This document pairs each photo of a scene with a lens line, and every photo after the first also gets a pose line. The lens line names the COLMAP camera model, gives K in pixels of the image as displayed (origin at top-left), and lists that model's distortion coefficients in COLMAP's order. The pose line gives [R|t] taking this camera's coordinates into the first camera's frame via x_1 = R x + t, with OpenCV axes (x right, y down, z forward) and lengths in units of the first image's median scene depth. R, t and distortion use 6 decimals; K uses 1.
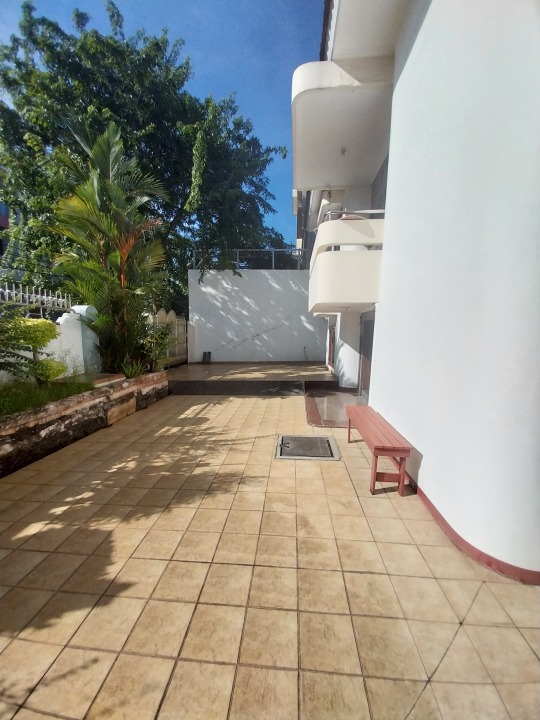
lens RADIAL K [[285.4, 0, 270.5], [0, 285.4, 362.2], [0, 0, 1]] dist [0.000415, -0.004583]
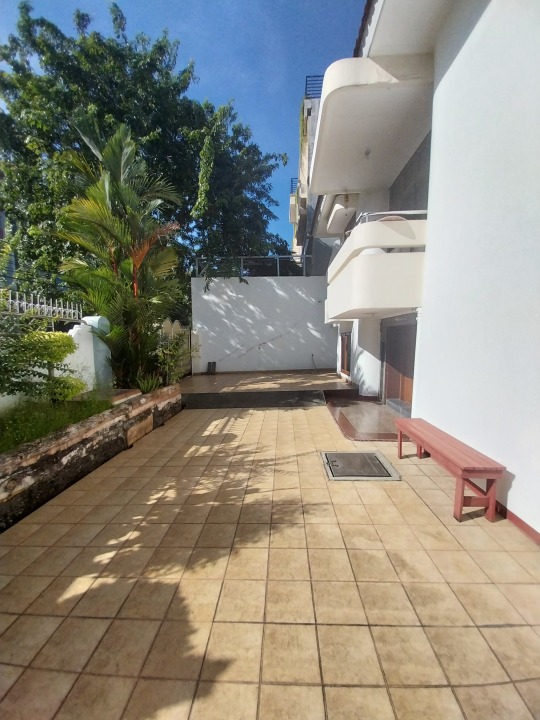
lens RADIAL K [[285.4, 0, 269.5], [0, 285.4, 362.8], [0, 0, 1]] dist [0.000415, -0.004583]
pose [[0.999205, -0.023525, 0.032194, -0.147922], [0.024252, 0.999455, -0.022405, -0.015545], [-0.031649, 0.023168, 0.999230, 0.069052]]
